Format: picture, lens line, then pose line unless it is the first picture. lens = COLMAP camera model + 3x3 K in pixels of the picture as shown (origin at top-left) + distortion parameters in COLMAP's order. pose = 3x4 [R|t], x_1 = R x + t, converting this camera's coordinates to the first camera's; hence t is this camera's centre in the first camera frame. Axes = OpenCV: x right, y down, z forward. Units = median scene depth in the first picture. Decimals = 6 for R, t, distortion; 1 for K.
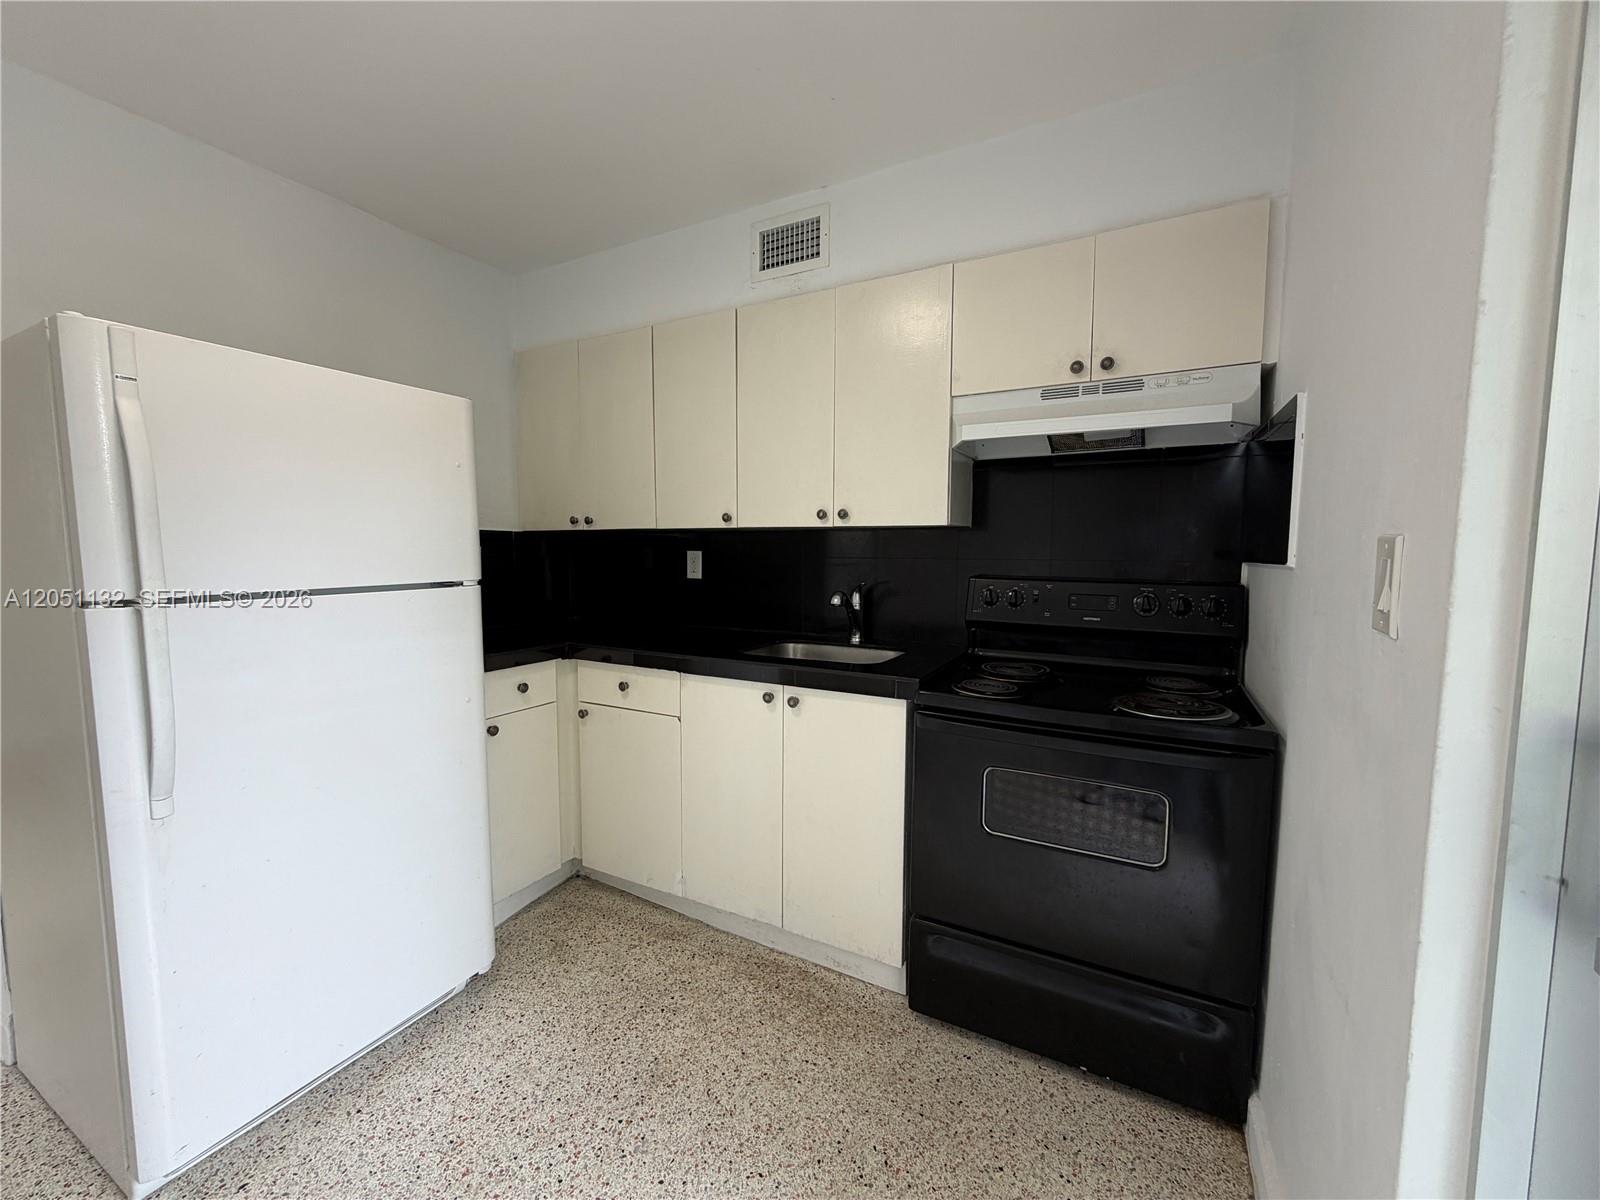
lens RADIAL K [[641.2, 0, 800.2], [0, 641.2, 599.1], [0, 0, 1]] dist [0.001226, -0.000041]
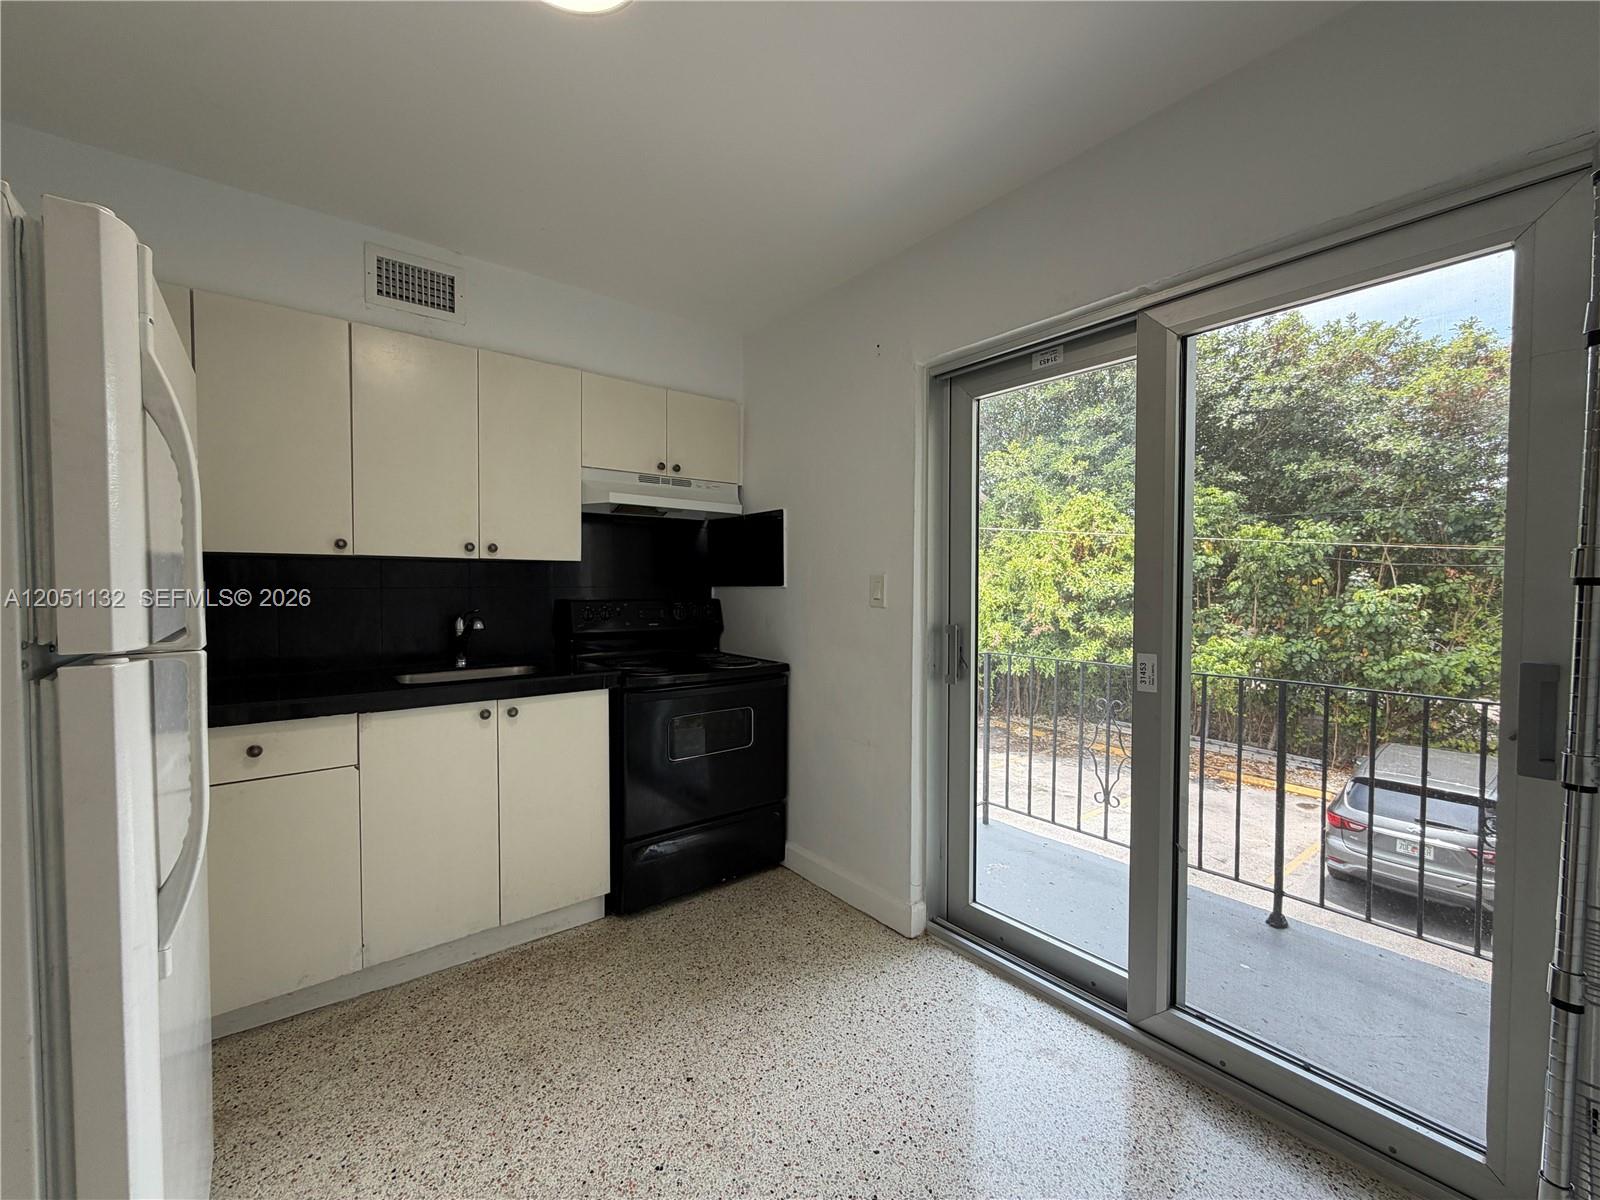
lens RADIAL K [[641.2, 0, 796.2], [0, 641.2, 603.3], [0, 0, 1]] dist [0.001226, -0.000041]
pose [[0.392887, -0.029027, 0.919128, -0.843780], [0.074463, 0.997224, -0.000337, 0.005653], [-0.916567, 0.068574, 0.393958, 0.075359]]
